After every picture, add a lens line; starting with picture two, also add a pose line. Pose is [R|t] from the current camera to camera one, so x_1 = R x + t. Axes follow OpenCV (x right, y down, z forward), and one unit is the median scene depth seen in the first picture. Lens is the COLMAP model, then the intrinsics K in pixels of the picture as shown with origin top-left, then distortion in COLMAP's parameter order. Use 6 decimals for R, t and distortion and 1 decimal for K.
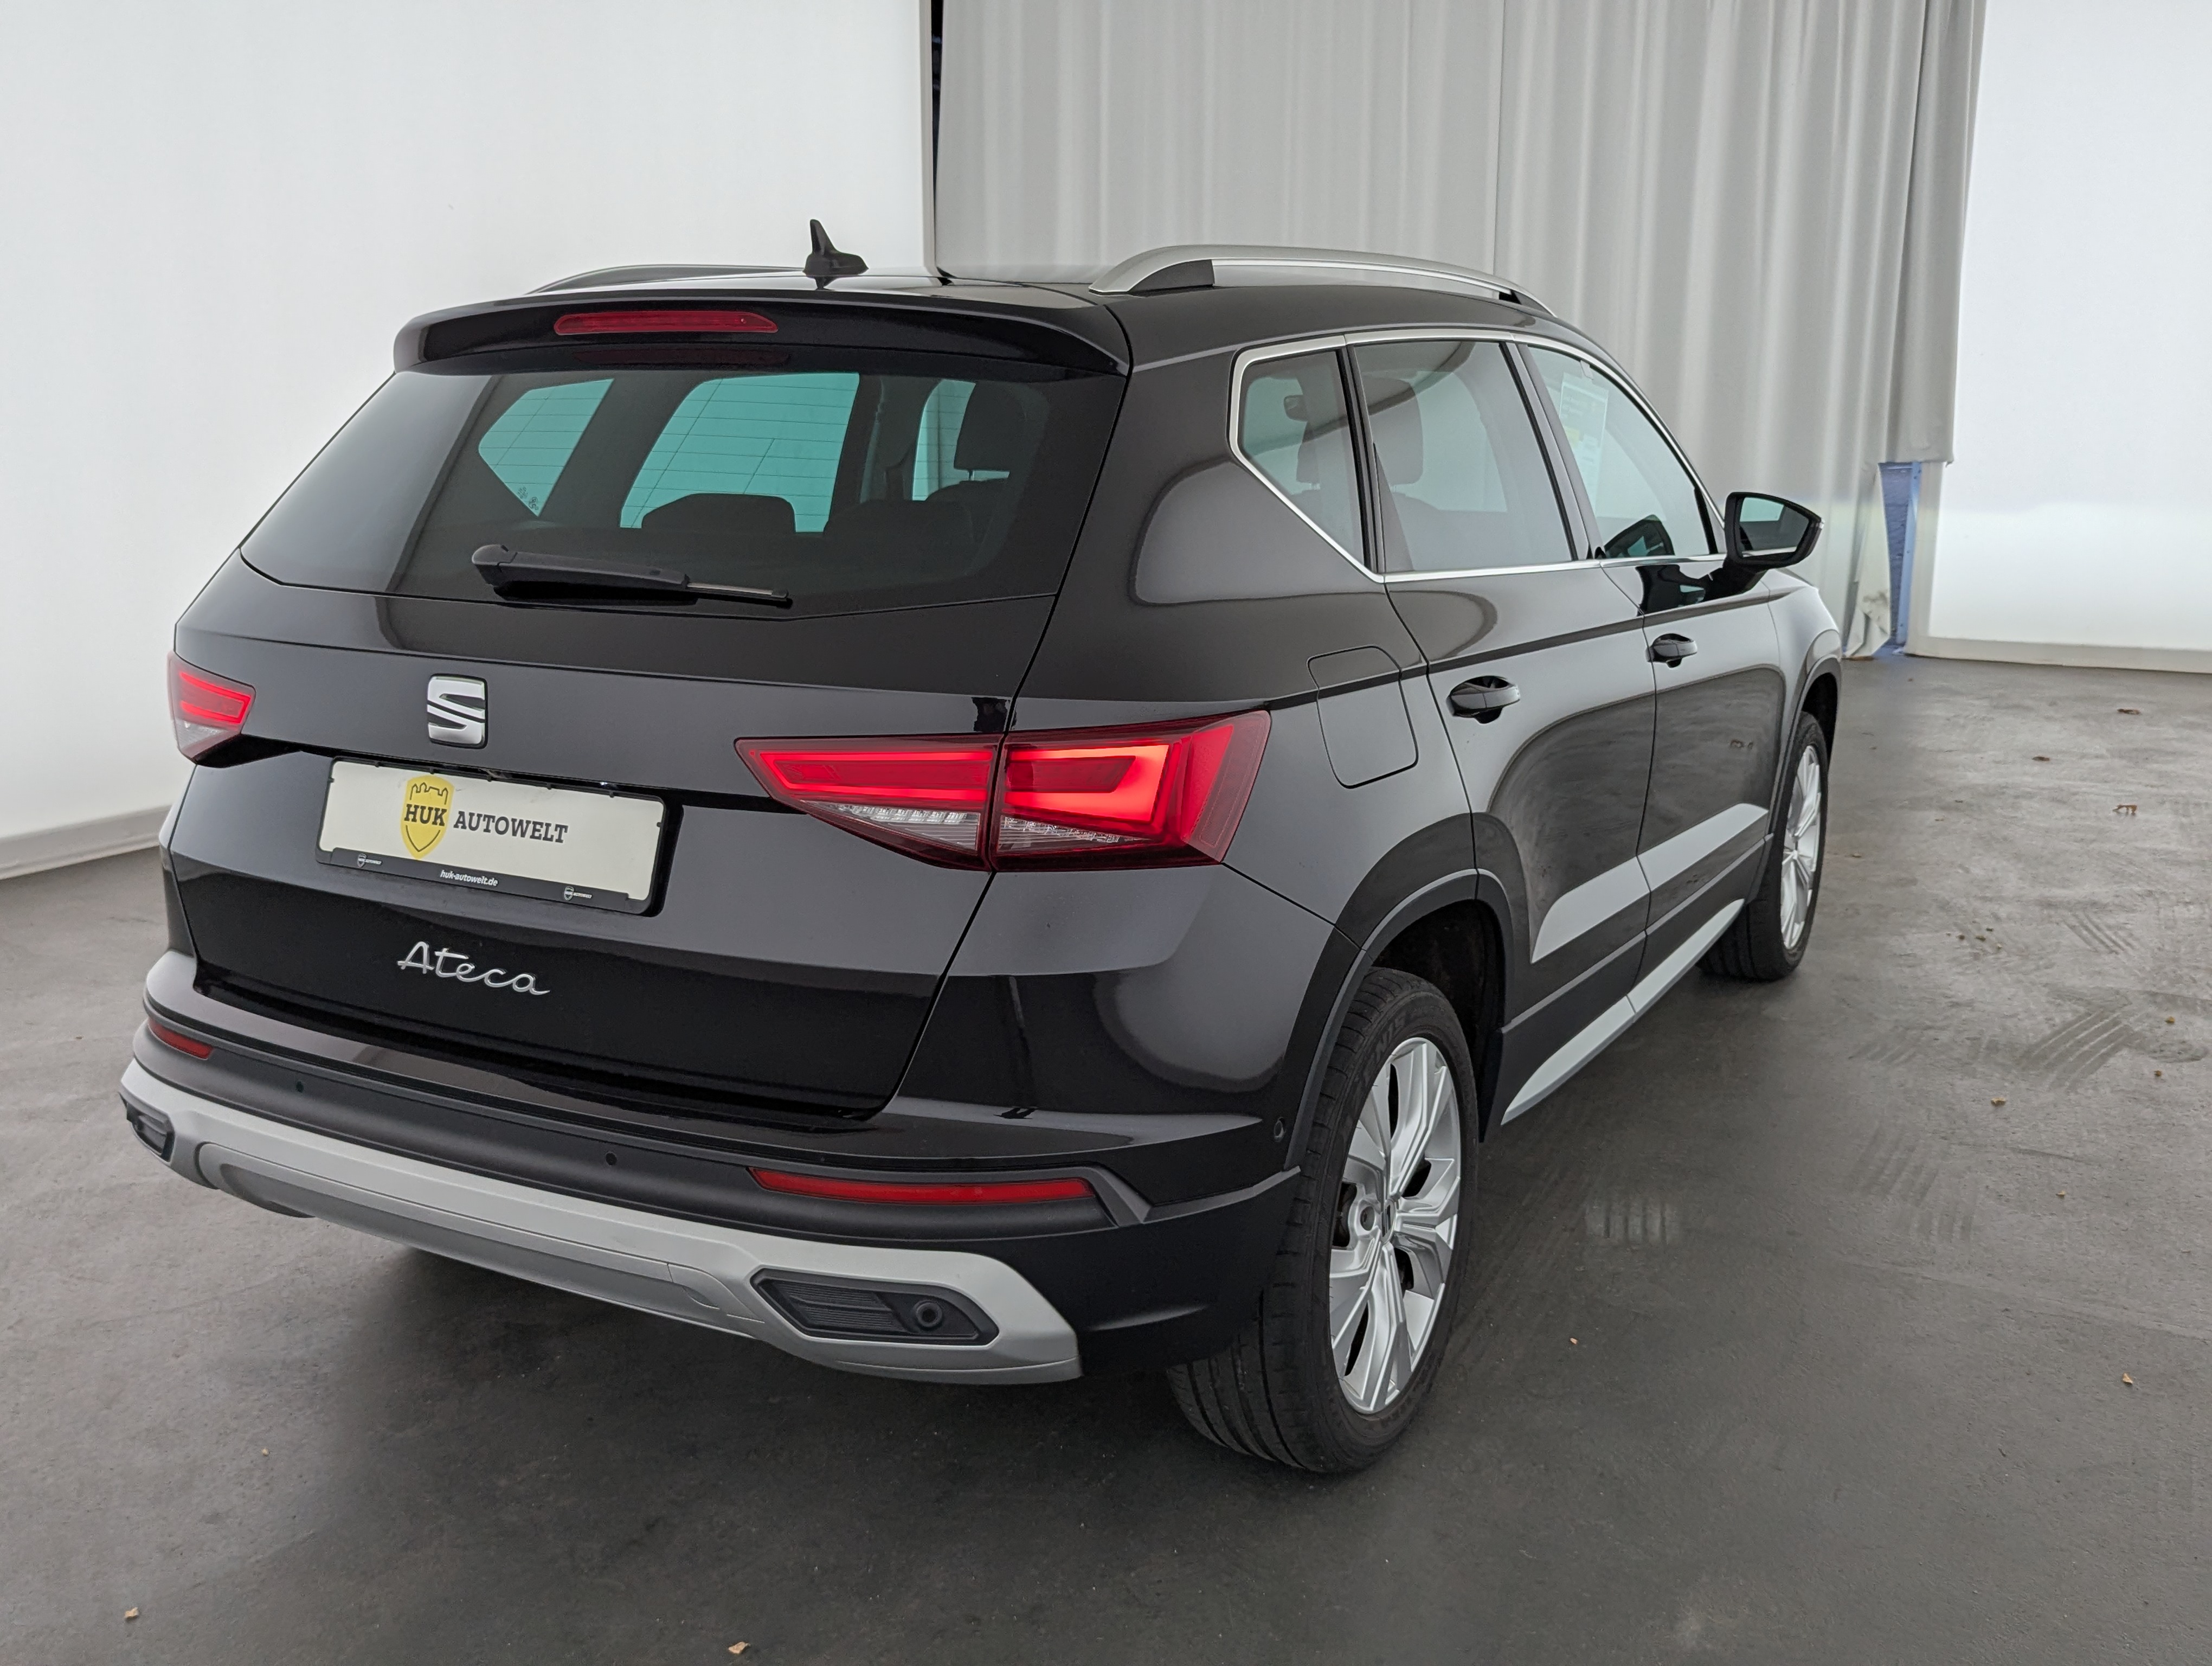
lens RADIAL K [[2062.8, 0, 1107.7], [0, 2062.8, 799.7], [0, 0, 1]] dist [0.014985, -0.004022]
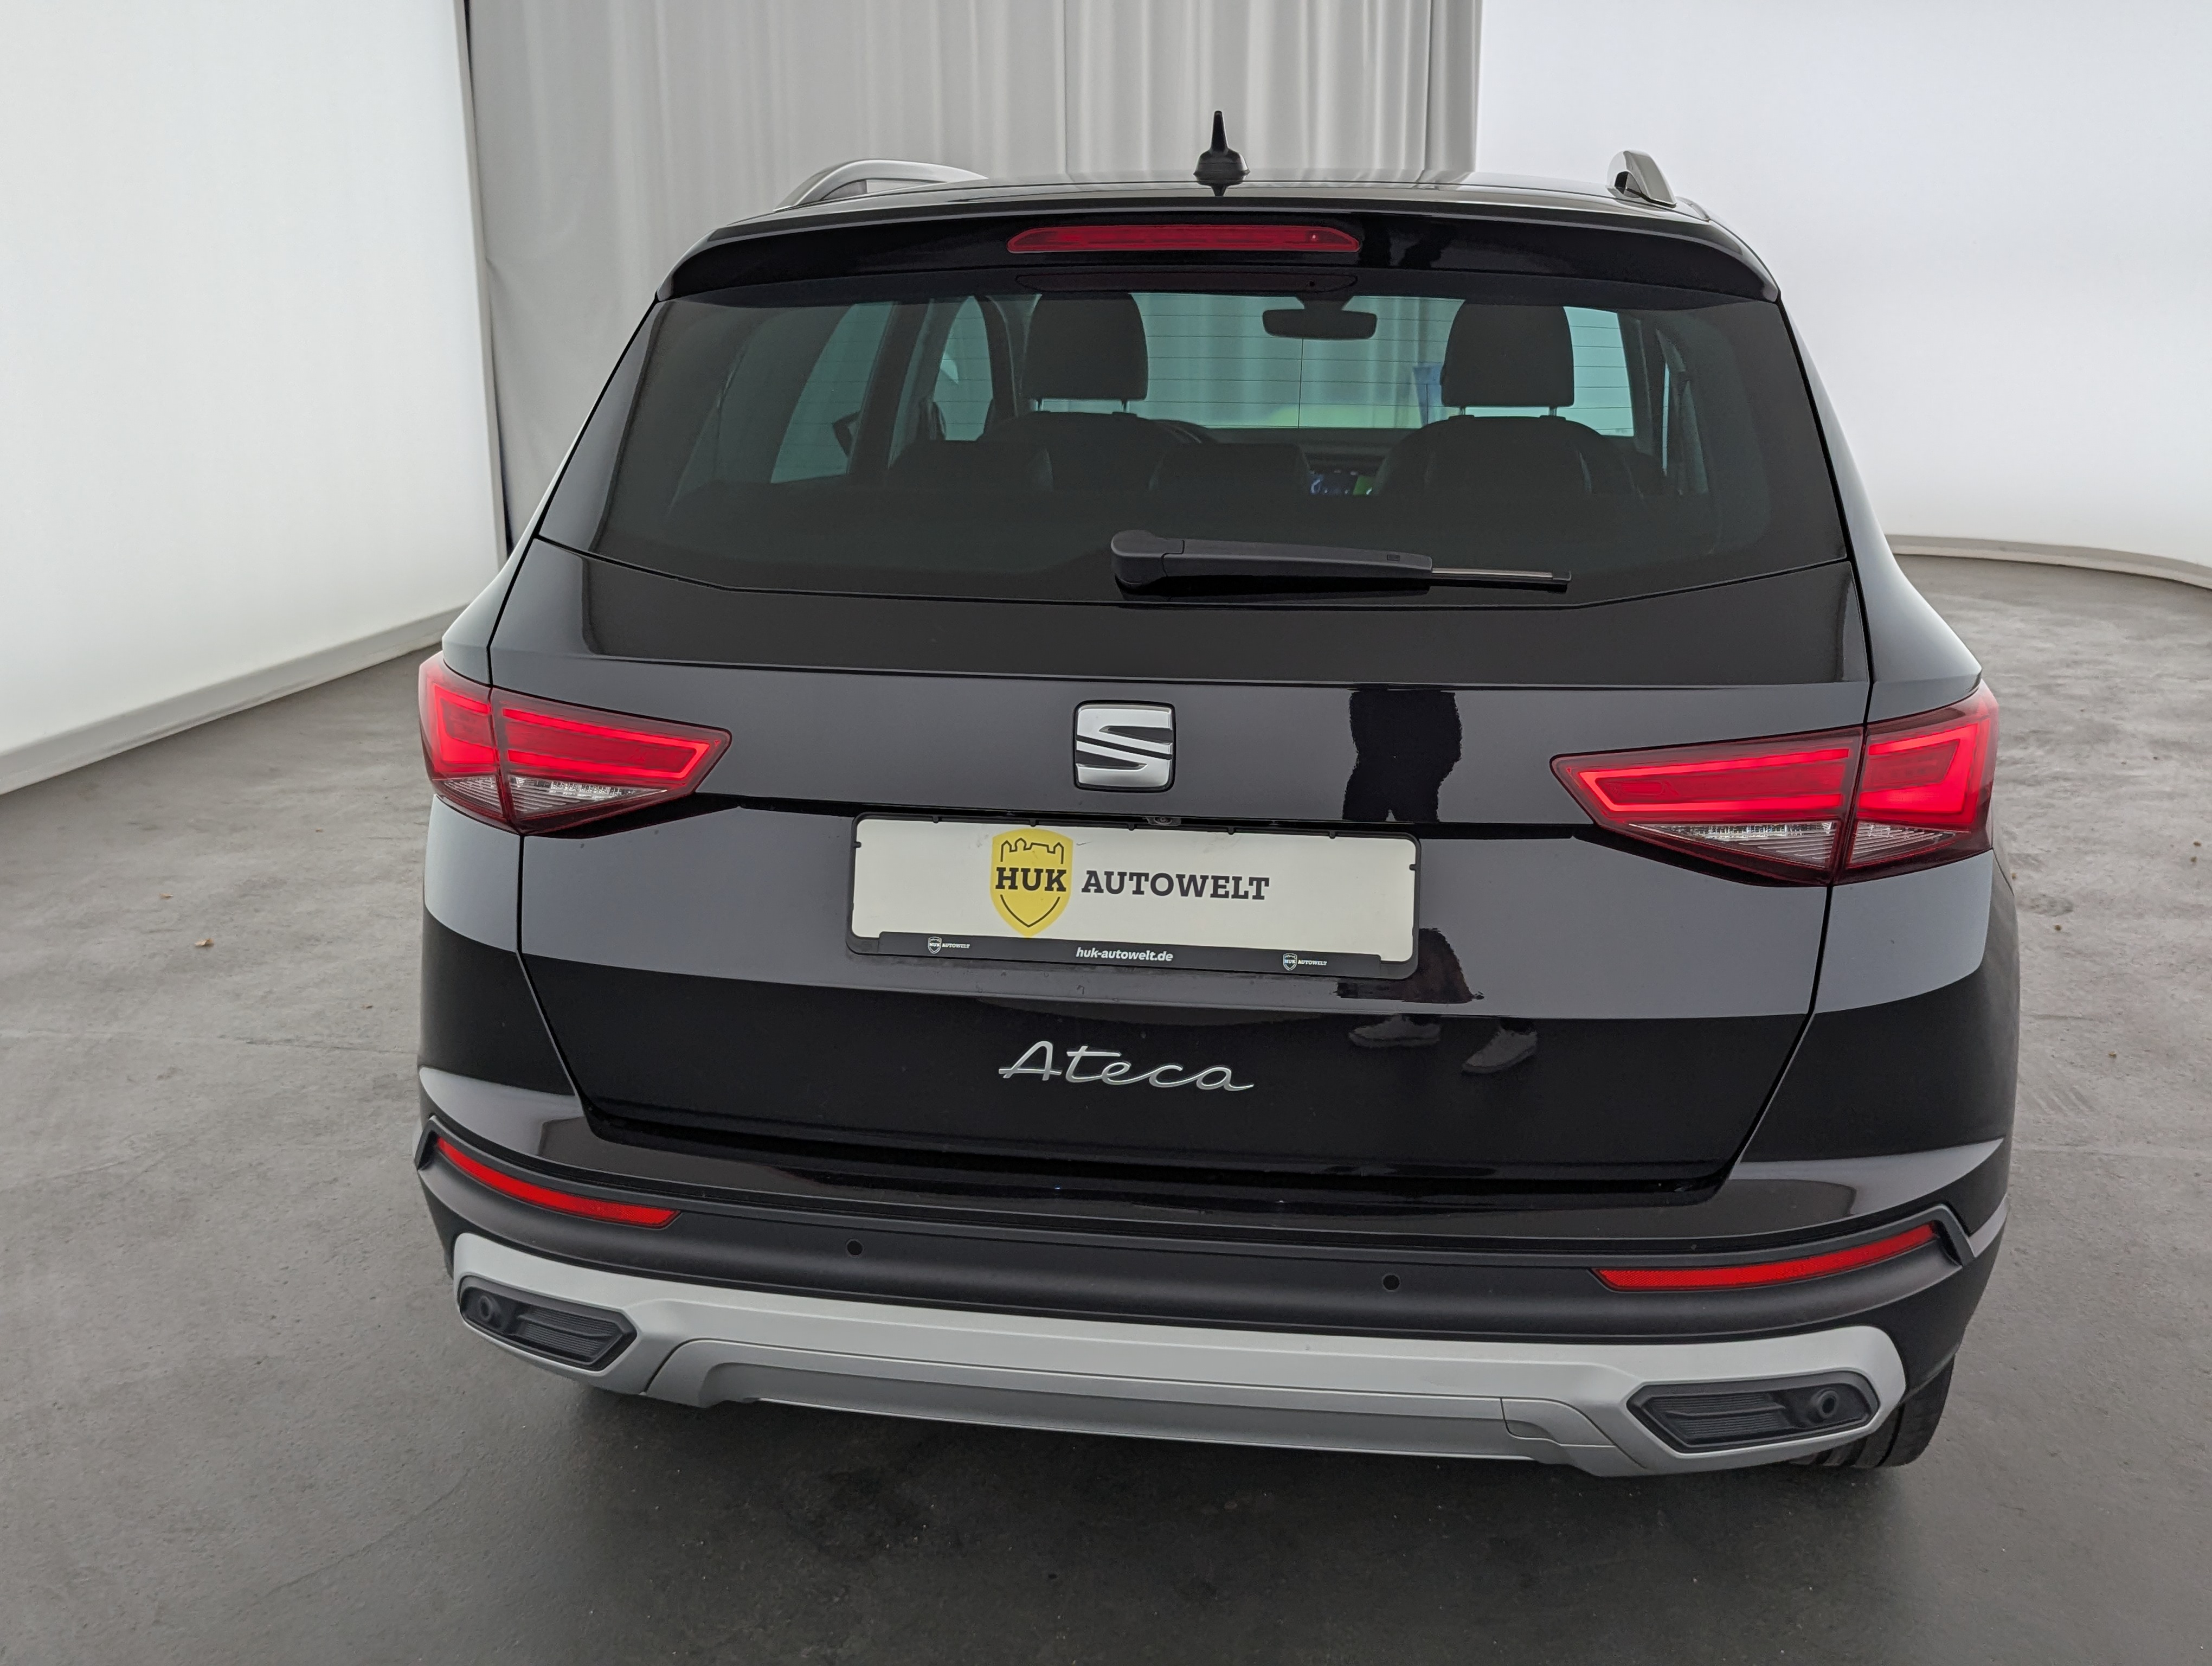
lens RADIAL K [[2092.6, 0, 1188.8], [0, 2092.6, 761.4], [0, 0, 1]] dist [0.027027, 0.008044]
pose [[0.942231, -0.084496, 0.324132, -0.534046], [0.075357, 0.996327, 0.040669, -0.065739], [-0.326377, -0.013894, 0.945137, 0.235044]]
